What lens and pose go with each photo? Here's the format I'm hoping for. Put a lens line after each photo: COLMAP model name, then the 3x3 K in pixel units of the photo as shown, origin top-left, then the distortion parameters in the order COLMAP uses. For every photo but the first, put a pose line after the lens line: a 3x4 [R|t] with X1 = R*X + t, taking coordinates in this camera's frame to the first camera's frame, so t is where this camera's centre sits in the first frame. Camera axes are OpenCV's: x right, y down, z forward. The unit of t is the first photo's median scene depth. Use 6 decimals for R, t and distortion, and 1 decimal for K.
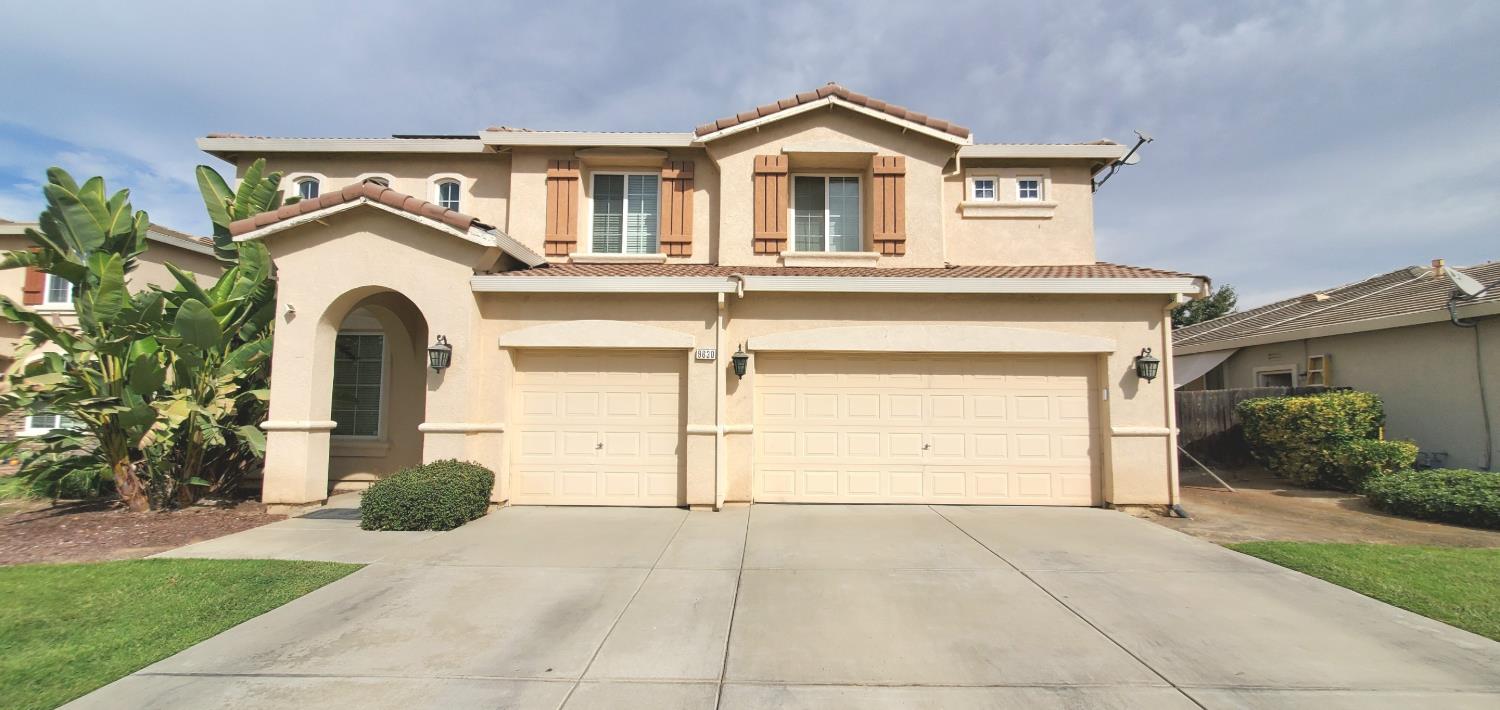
lens RADIAL K [[593.3, 0, 768.0], [0, 593.3, 361.9], [0, 0, 1]] dist [0.010659, -0.006747]
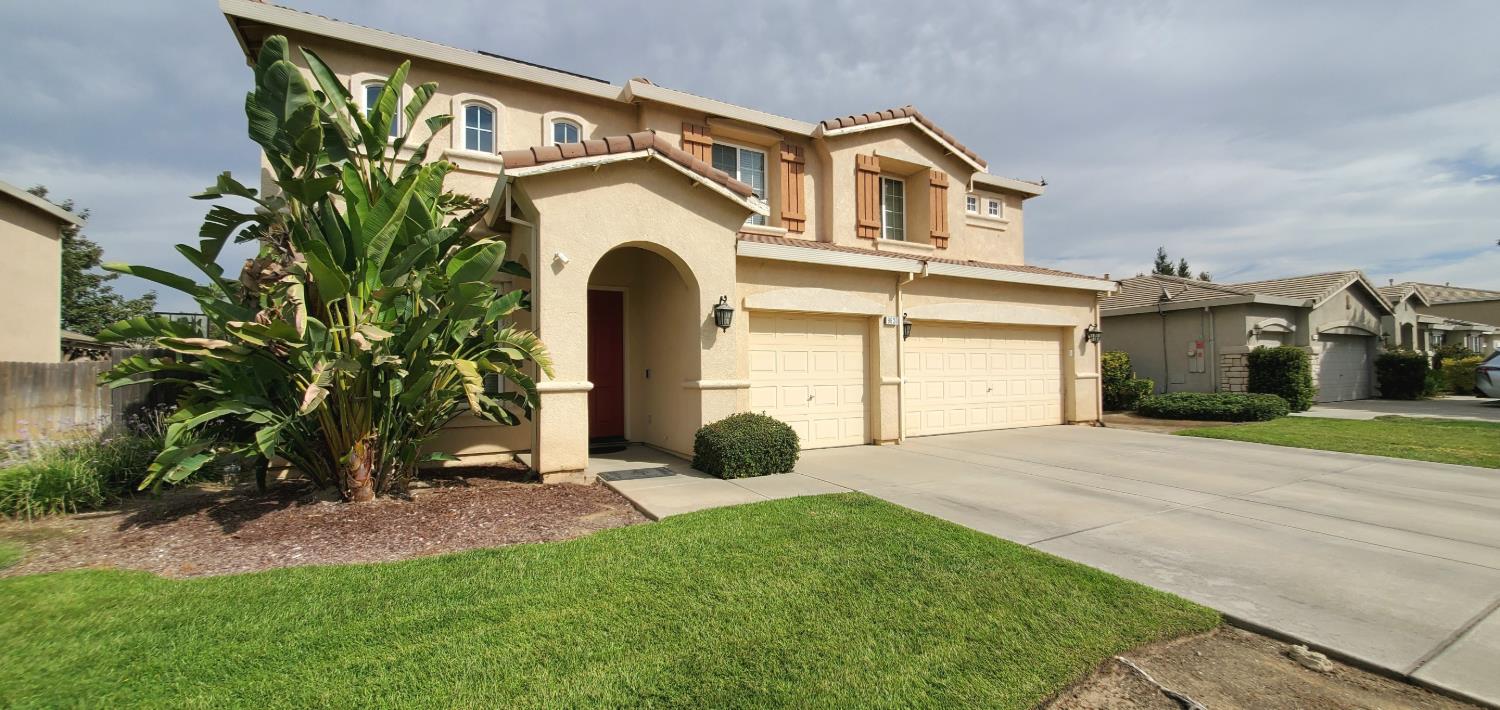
lens RADIAL K [[593.3, 0, 768.0], [0, 593.3, 361.9], [0, 0, 1]] dist [0.010659, -0.006747]
pose [[0.862664, -0.008963, 0.505699, -0.794943], [-0.019211, 0.998541, 0.050470, 0.012773], [-0.505413, -0.053254, 0.861233, 0.043297]]
